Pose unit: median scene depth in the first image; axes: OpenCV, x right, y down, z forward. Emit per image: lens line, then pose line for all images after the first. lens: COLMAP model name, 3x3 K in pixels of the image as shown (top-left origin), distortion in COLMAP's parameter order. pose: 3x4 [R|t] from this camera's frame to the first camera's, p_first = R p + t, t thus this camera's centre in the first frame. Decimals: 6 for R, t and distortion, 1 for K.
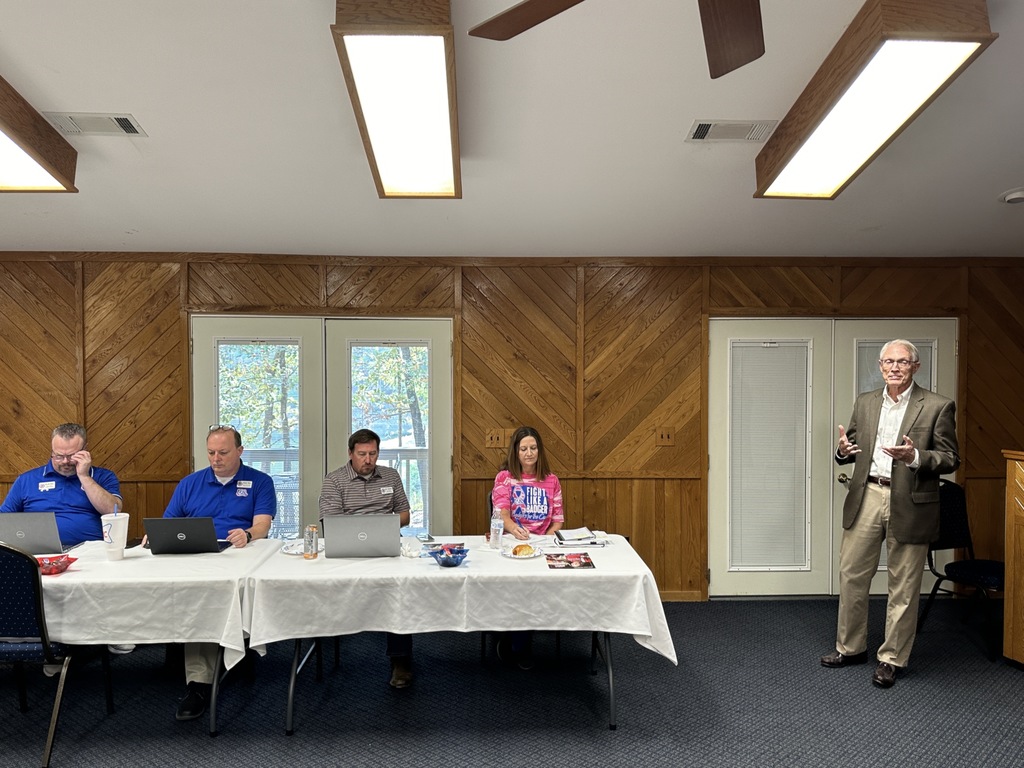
lens RADIAL K [[760.8, 0, 511.1], [0, 760.8, 386.8], [0, 0, 1]] dist [0.081573, -0.030957]
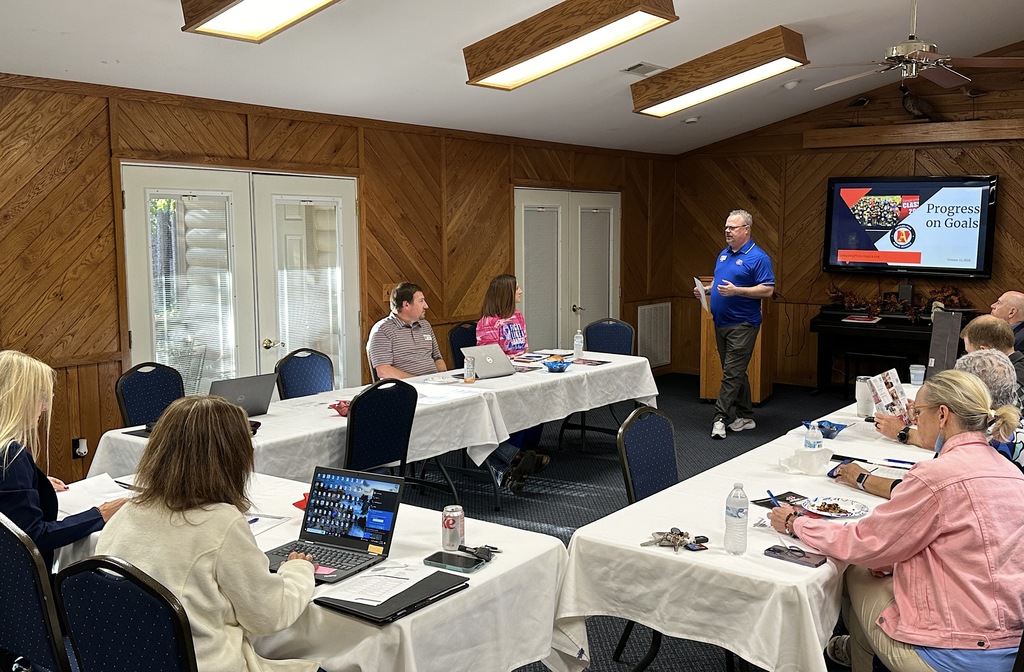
lens RADIAL K [[978.6, 0, 561.9], [0, 978.6, 346.5], [0, 0, 1]] dist [0.077483, 0.000000]
pose [[0.612118, -0.097313, 0.784756, -0.991193], [0.024893, 0.994278, 0.103879, 0.005226], [-0.790375, -0.044051, 0.611038, -0.050581]]
